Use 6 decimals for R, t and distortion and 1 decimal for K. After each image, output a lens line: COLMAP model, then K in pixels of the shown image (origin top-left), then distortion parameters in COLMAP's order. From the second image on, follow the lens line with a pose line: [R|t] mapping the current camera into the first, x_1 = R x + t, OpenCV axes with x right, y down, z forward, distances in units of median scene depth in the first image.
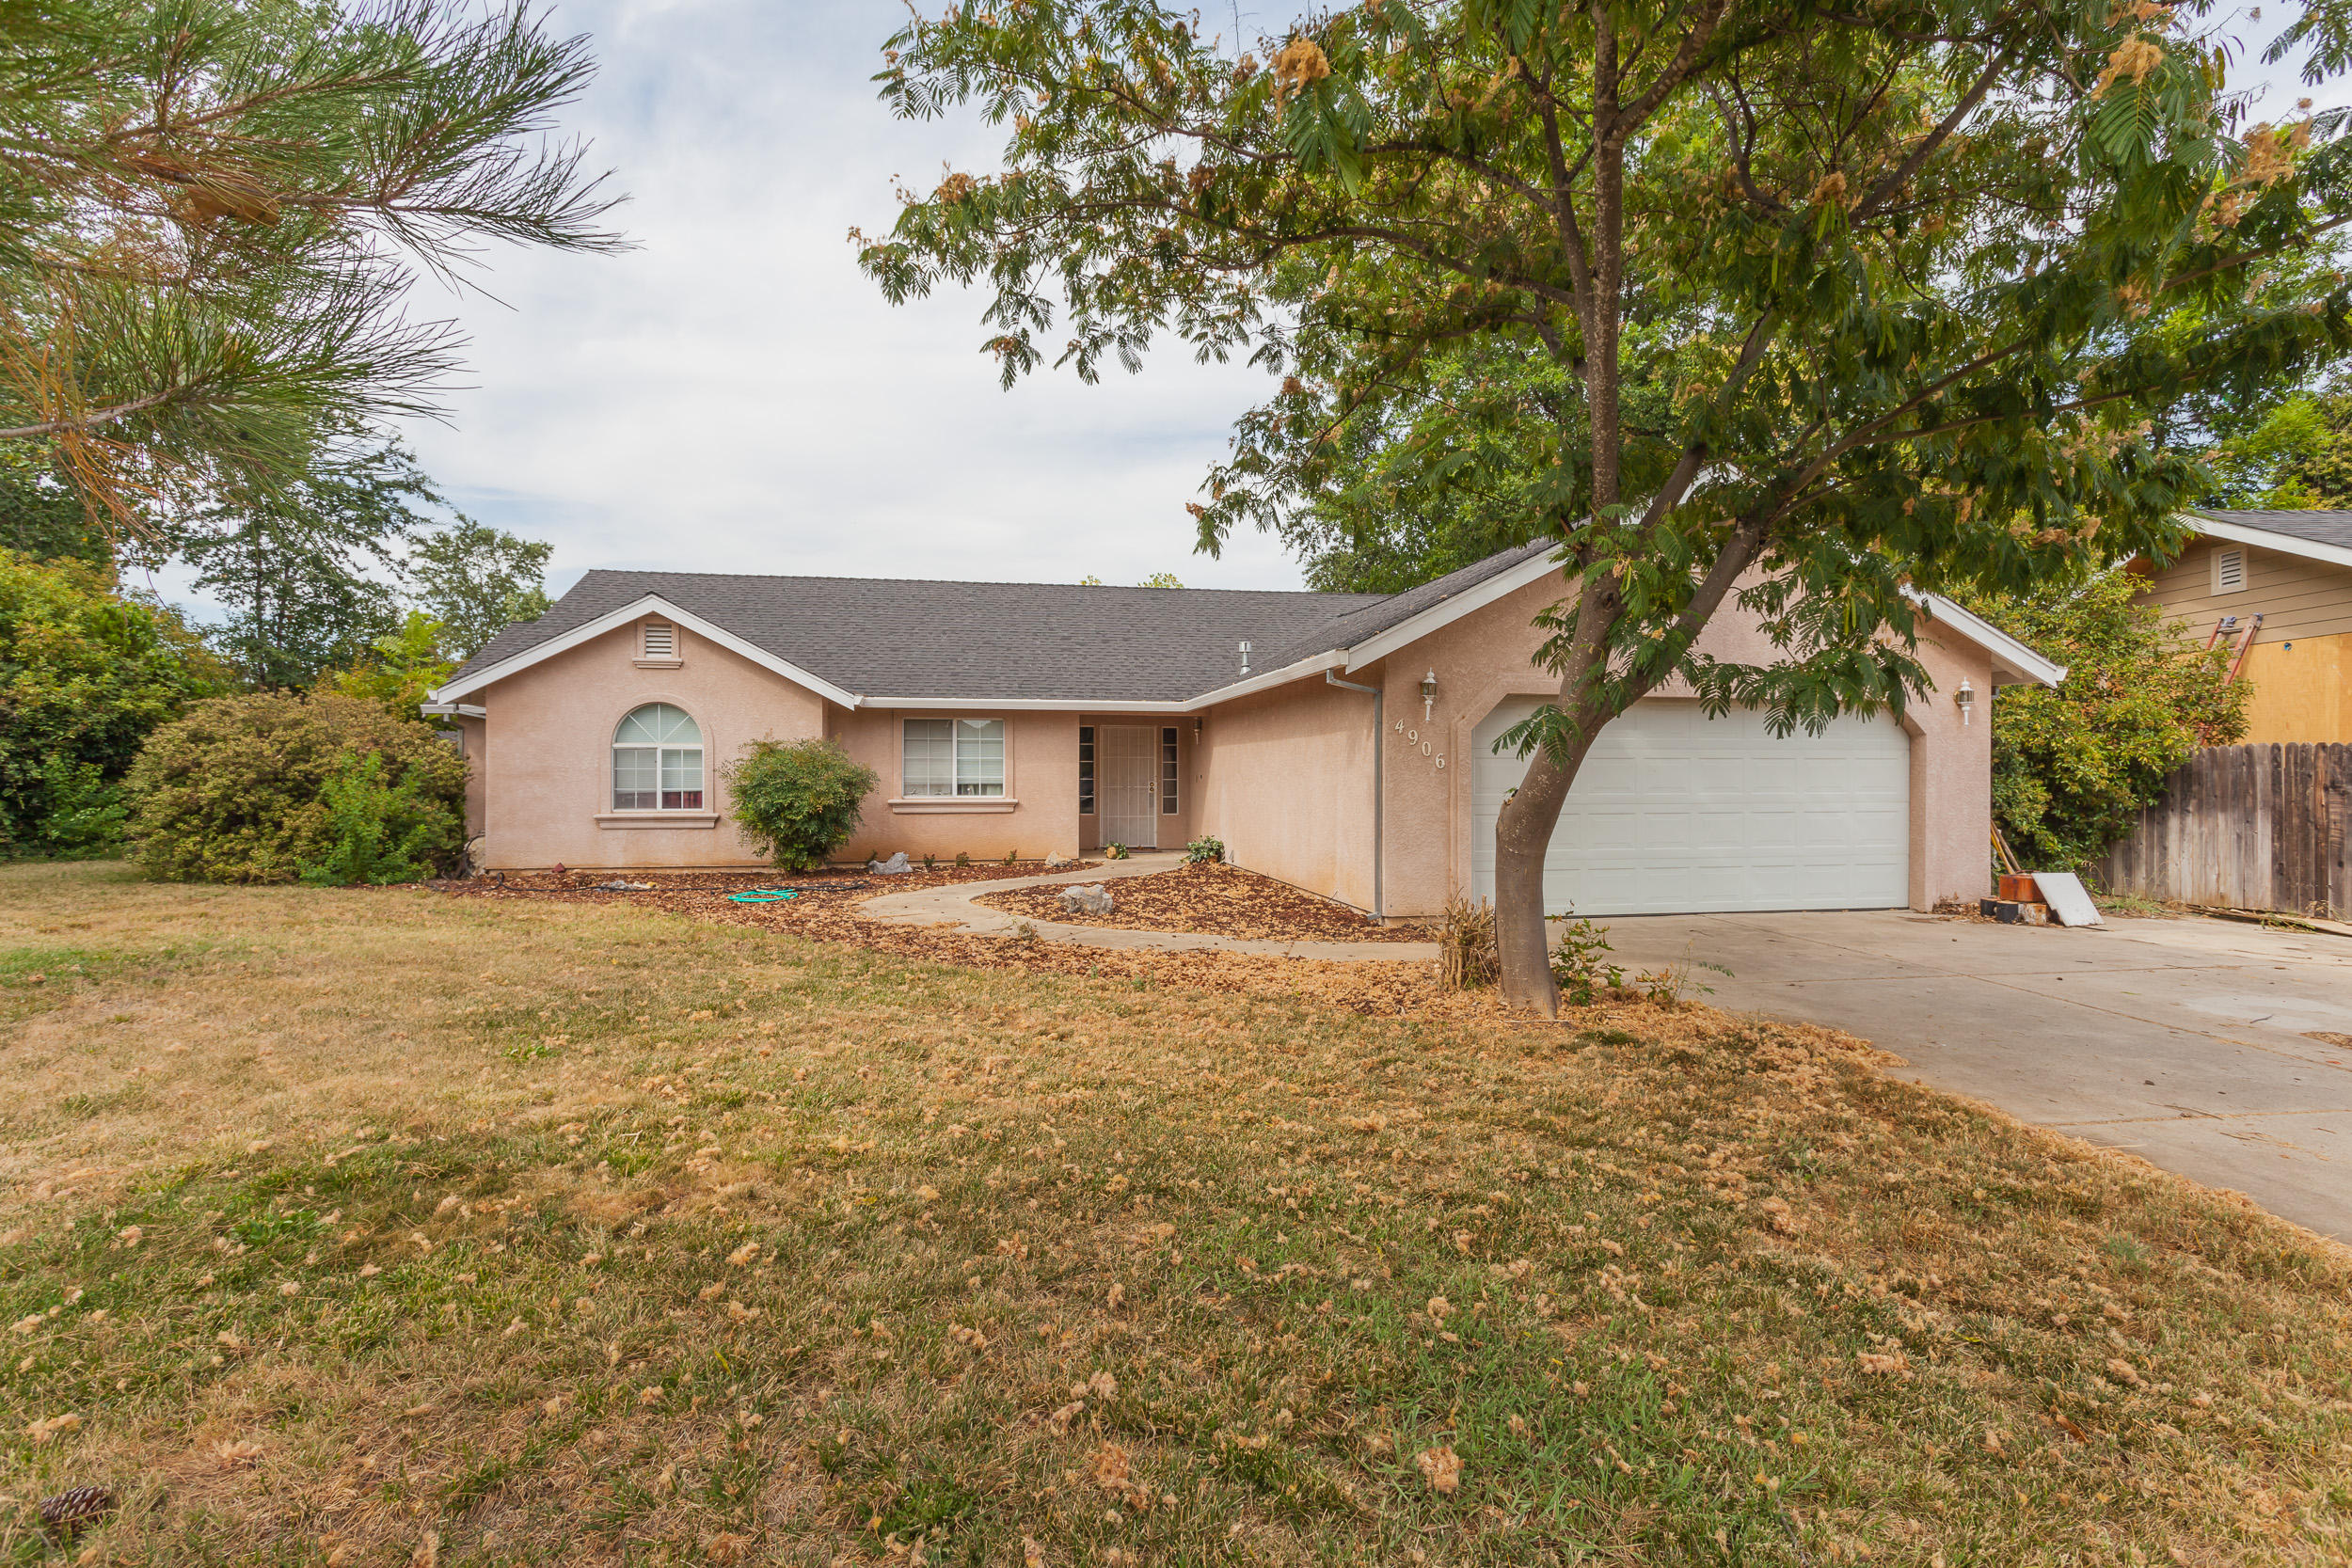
lens RADIAL K [[1140.3, 0, 1177.1], [0, 1140.3, 728.7], [0, 0, 1]] dist [0.000017, 0.000211]
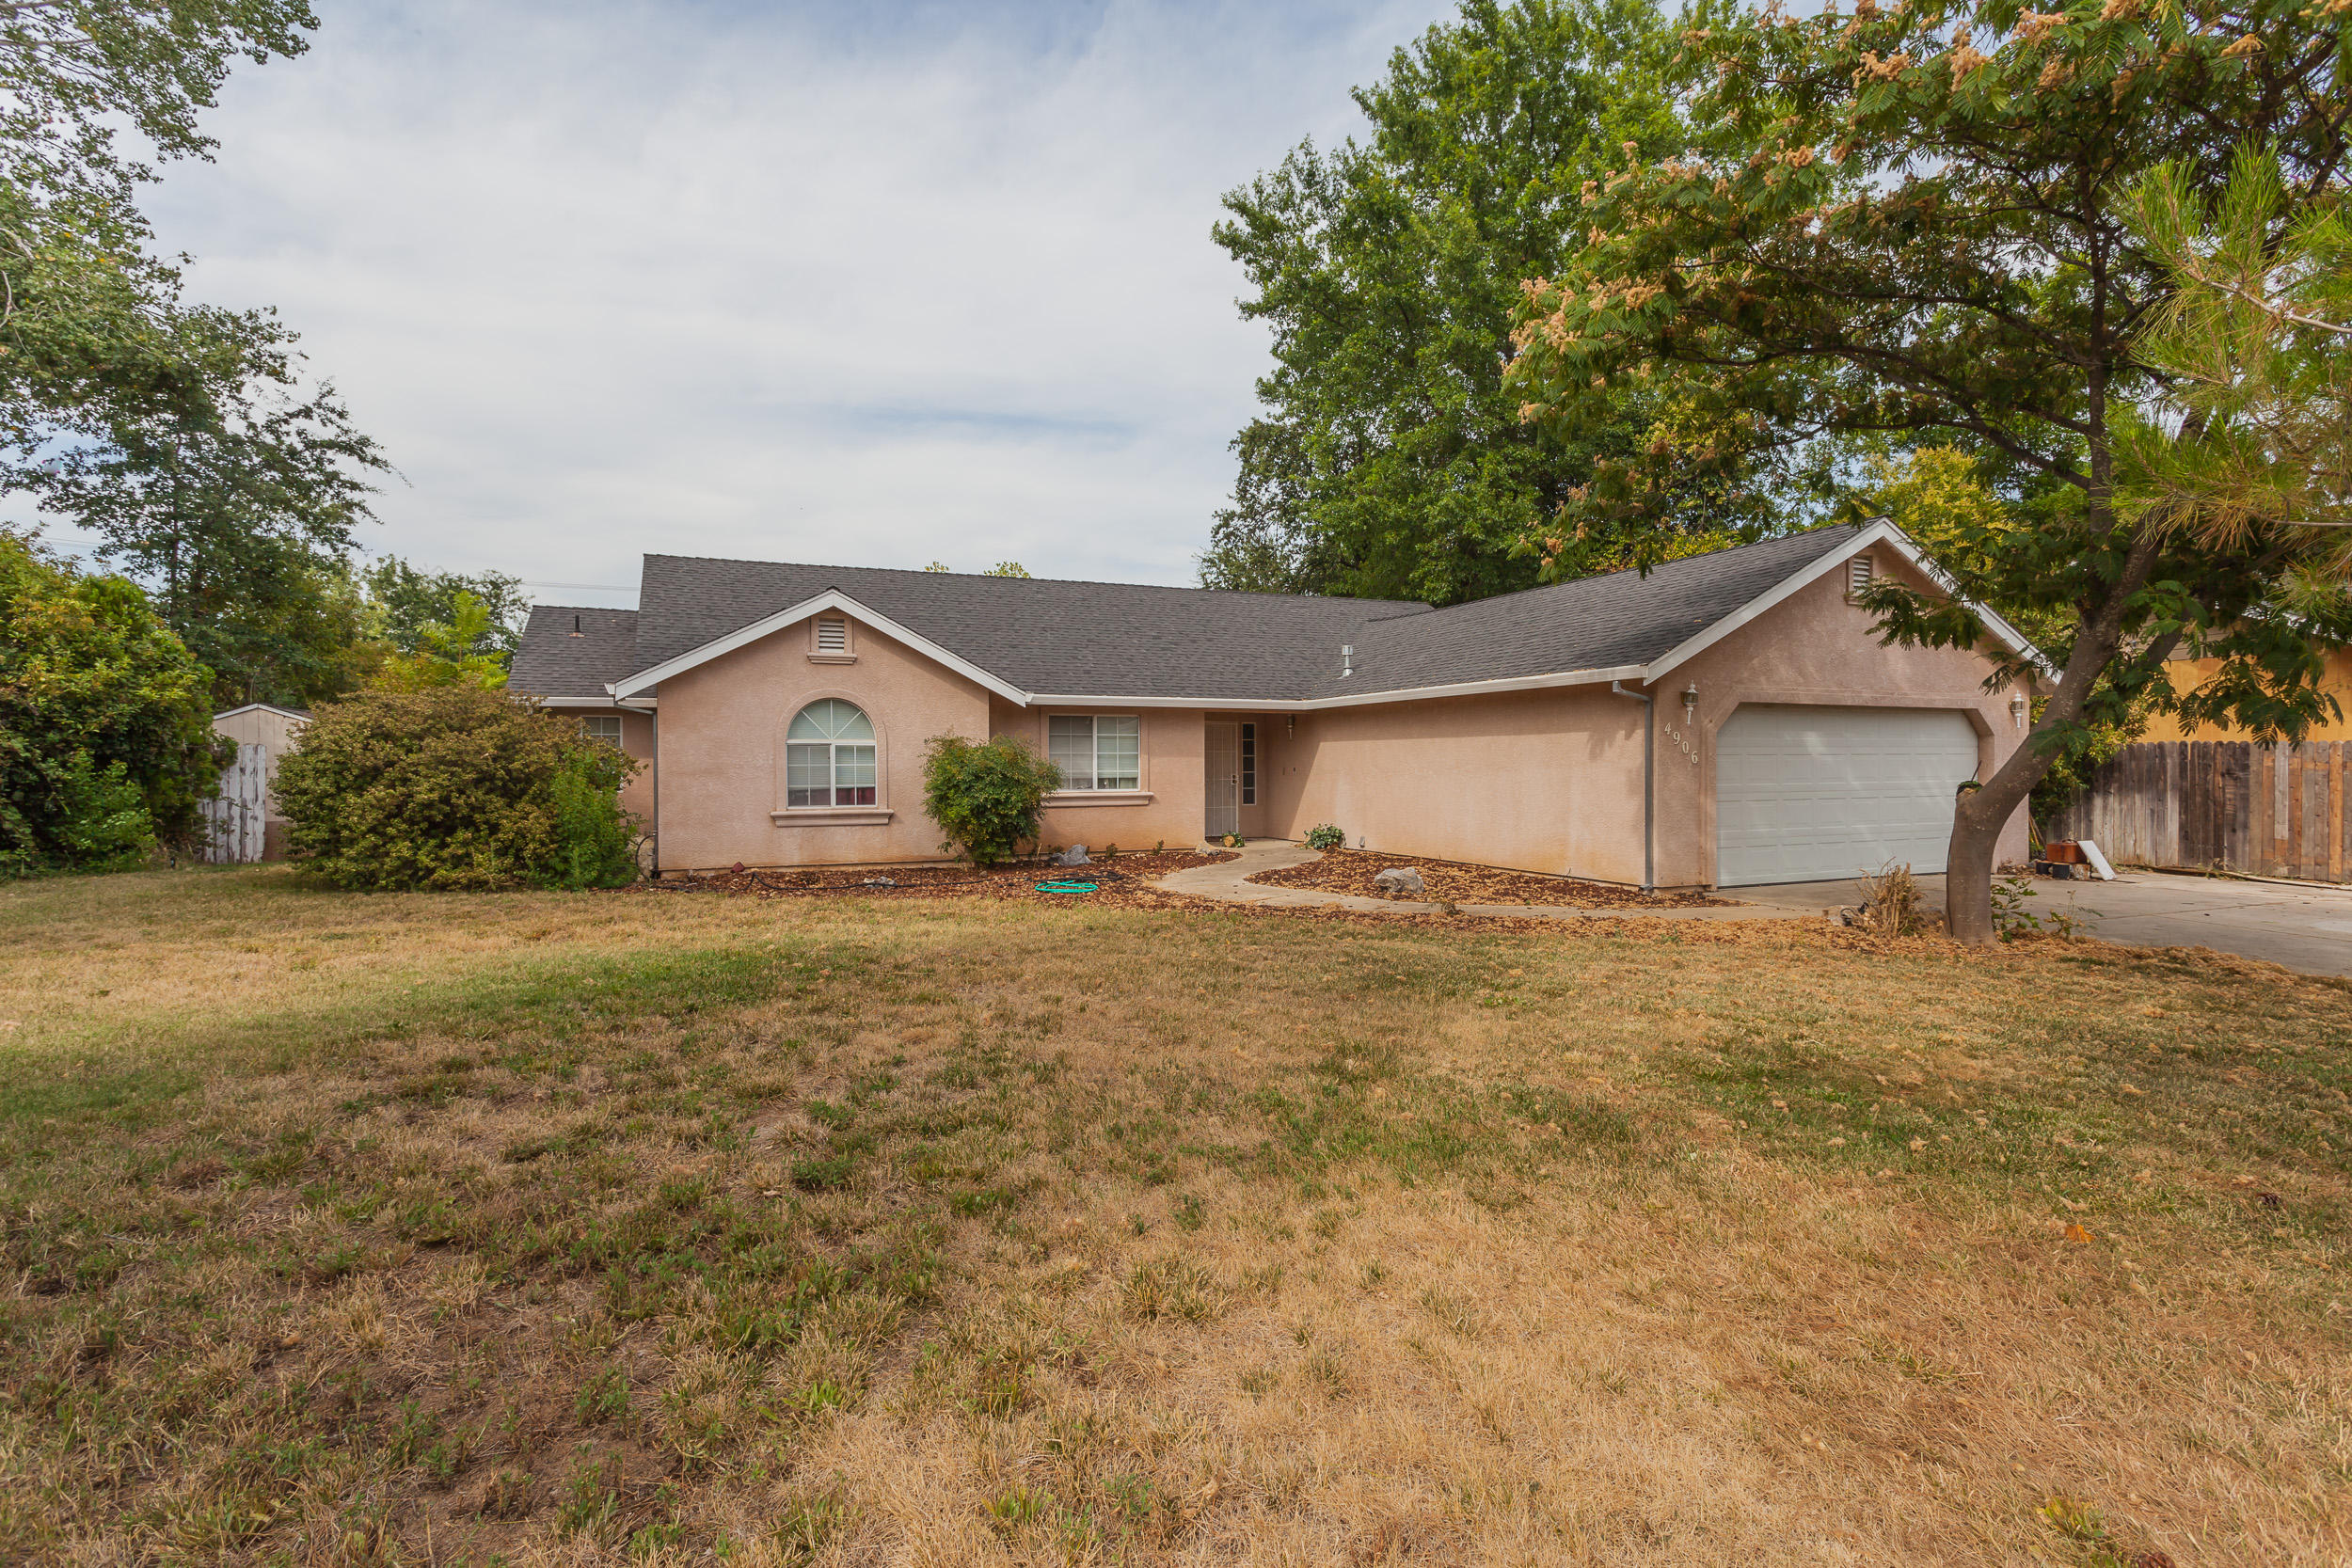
lens RADIAL K [[1158.5, 0, 1171.8], [0, 1158.5, 739.4], [0, 0, 1]] dist [0.004064, 0.000487]
pose [[0.974171, 0.000392, 0.225810, -0.396584], [-0.004745, 0.999813, 0.018735, -0.007547], [-0.225760, -0.019323, 0.973991, -0.048048]]
